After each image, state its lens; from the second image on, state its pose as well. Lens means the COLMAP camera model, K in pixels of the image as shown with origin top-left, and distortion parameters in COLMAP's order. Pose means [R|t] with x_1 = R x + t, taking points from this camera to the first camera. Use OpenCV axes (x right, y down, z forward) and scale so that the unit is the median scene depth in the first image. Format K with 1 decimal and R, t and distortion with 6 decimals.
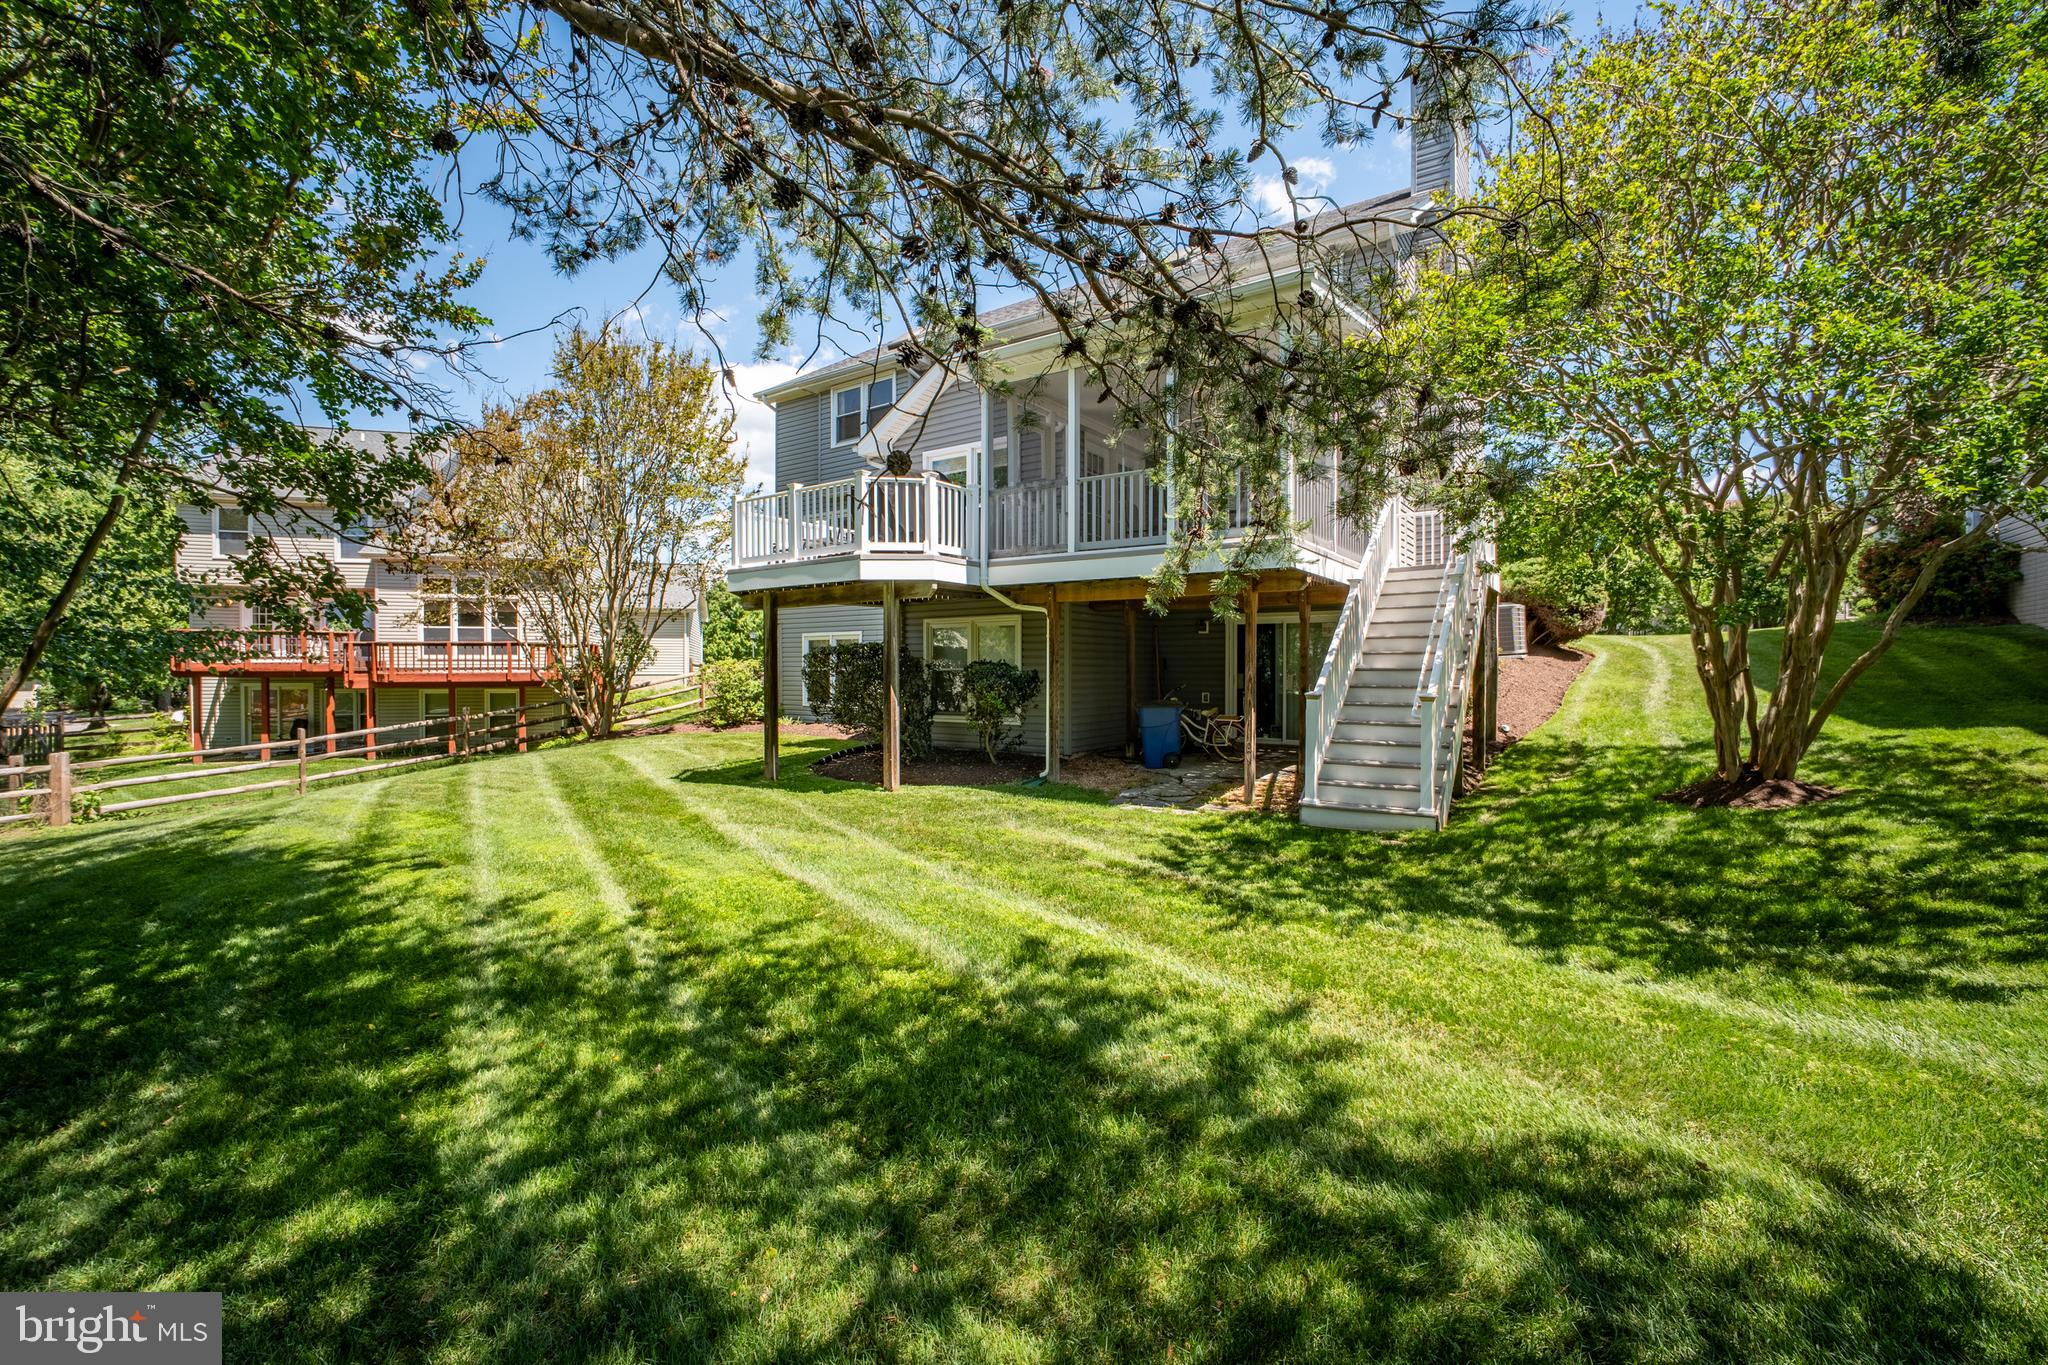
lens RADIAL K [[863.0, 0, 1024.0], [0, 863.0, 682.5], [0, 0, 1]] dist [0.000493, 0.000002]
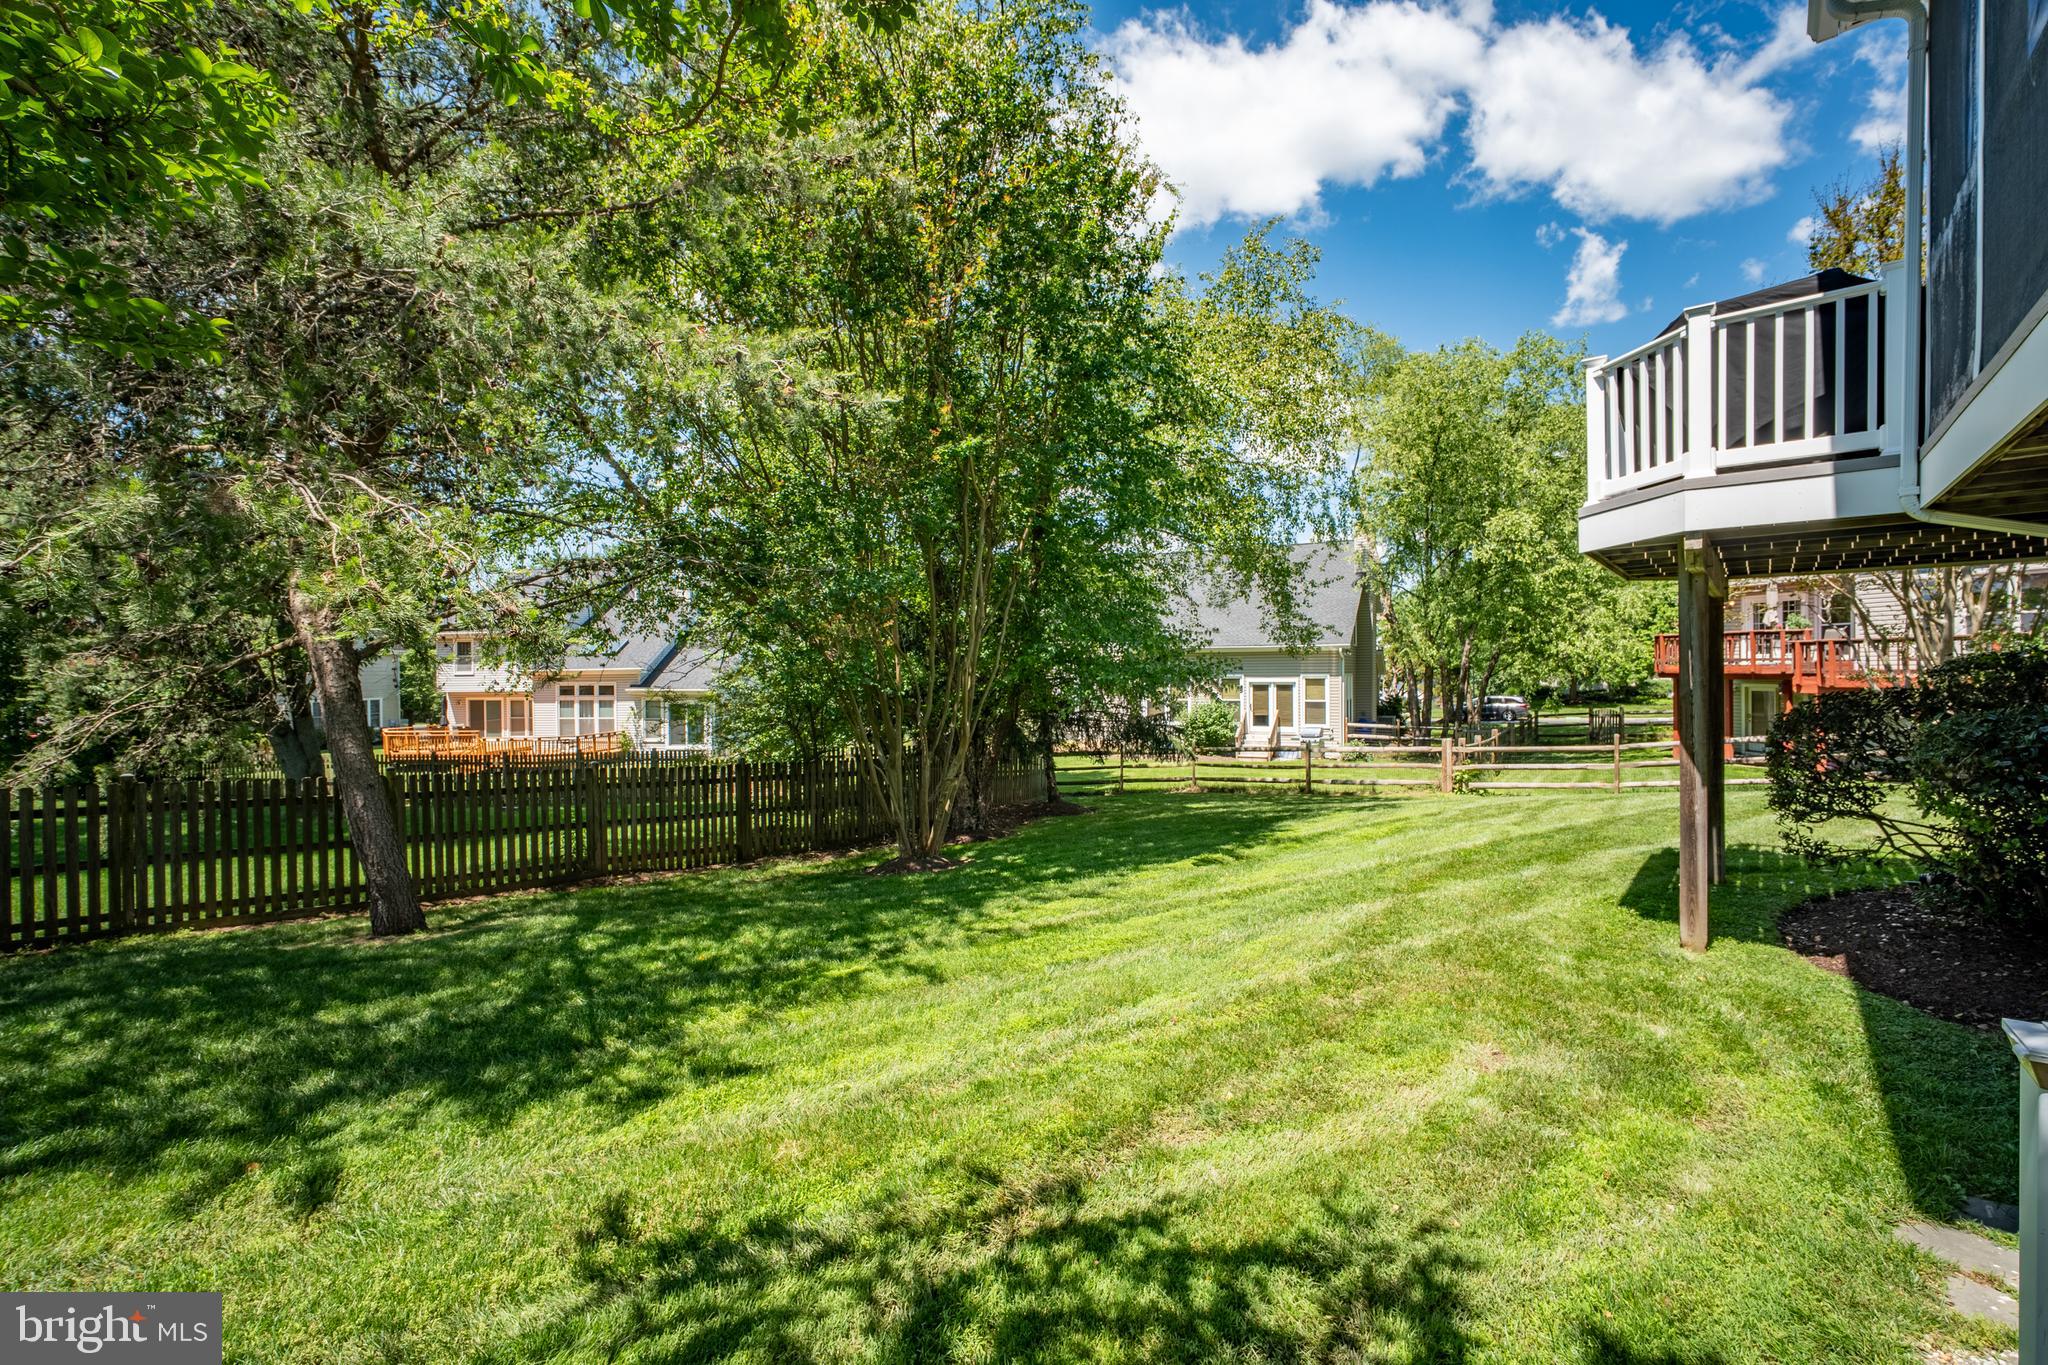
lens RADIAL K [[863.0, 0, 1024.0], [0, 863.0, 682.5], [0, 0, 1]] dist [0.000493, 0.000002]
pose [[-0.136233, 0.021562, -0.990442, 0.751725], [-0.000420, 0.999762, 0.021823, -0.088934], [0.990677, 0.003389, -0.136191, 1.320583]]
